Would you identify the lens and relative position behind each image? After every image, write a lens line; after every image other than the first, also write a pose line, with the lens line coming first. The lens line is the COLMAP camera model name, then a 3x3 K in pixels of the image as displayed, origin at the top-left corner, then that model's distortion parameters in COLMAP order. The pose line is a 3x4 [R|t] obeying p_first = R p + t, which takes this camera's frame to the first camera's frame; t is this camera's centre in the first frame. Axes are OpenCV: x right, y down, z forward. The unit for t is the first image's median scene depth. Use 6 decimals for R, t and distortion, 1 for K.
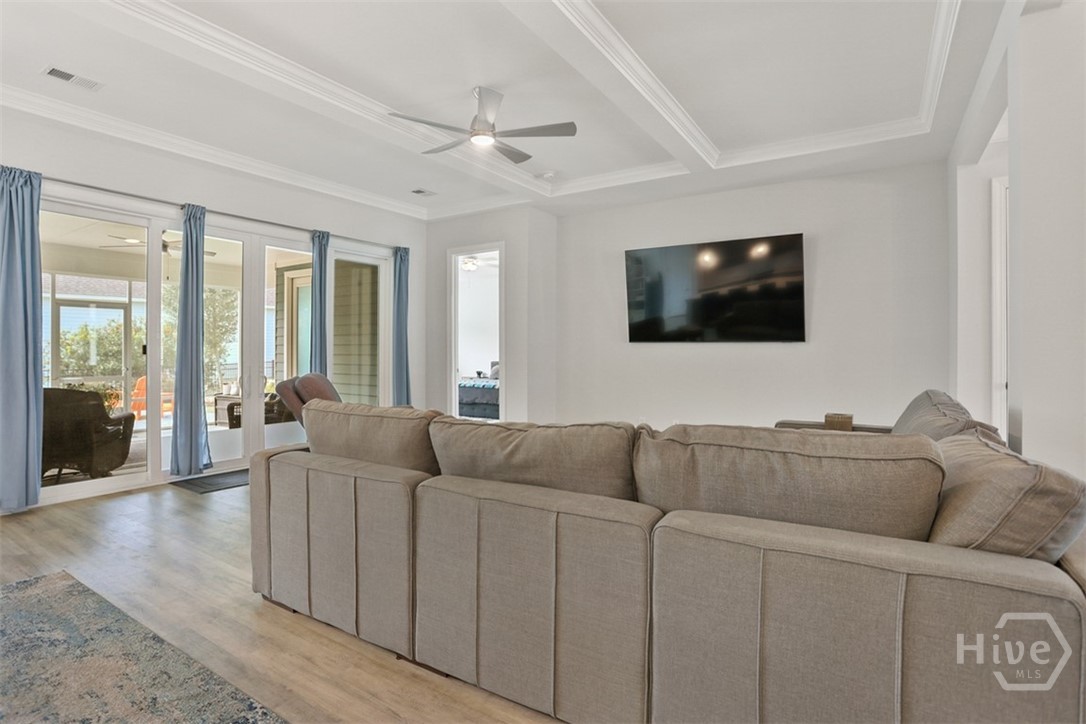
lens RADIAL K [[530.8, 0, 536.6], [0, 530.8, 357.8], [0, 0, 1]] dist [-0.060089, 0.027660]
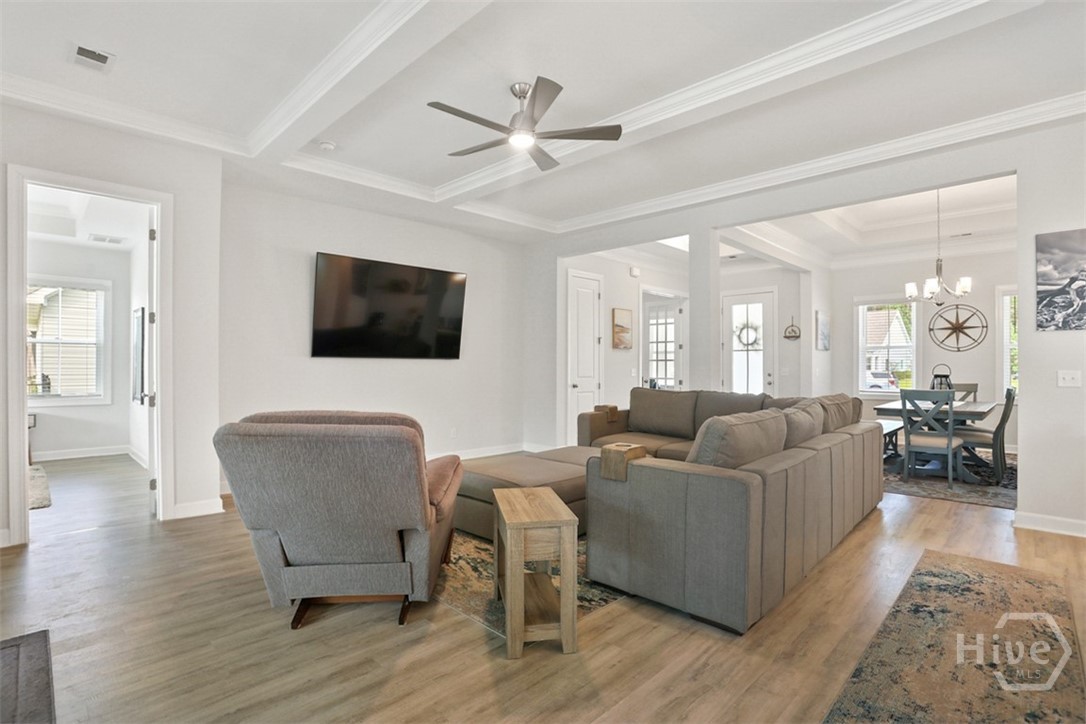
lens RADIAL K [[530.8, 0, 536.6], [0, 530.8, 357.8], [0, 0, 1]] dist [-0.060089, 0.027660]
pose [[0.210707, 0.011050, 0.977487, -0.929564], [0.012924, 0.999817, -0.014089, -0.010924], [-0.977464, 0.015602, 0.210525, 0.711409]]
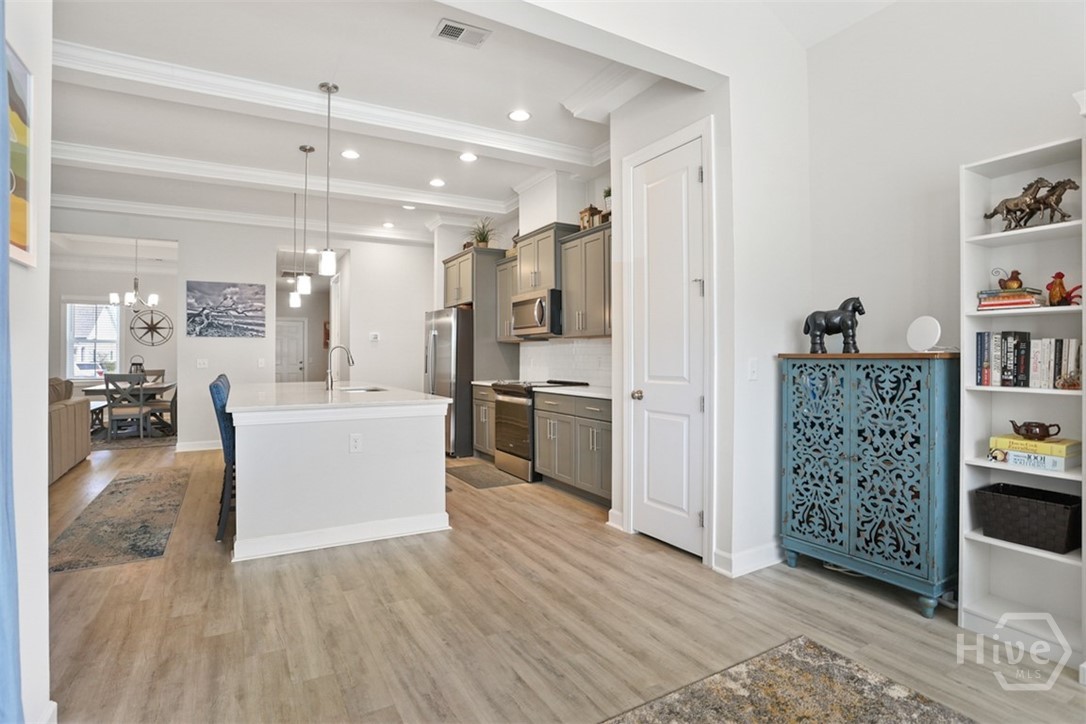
lens RADIAL K [[530.8, 0, 536.6], [0, 530.8, 357.8], [0, 0, 1]] dist [-0.060089, 0.027660]
pose [[-0.886644, -0.002107, 0.462448, -1.529012], [0.006916, 0.999817, 0.017816, -0.014811], [-0.462402, 0.018994, -0.886467, 0.948134]]
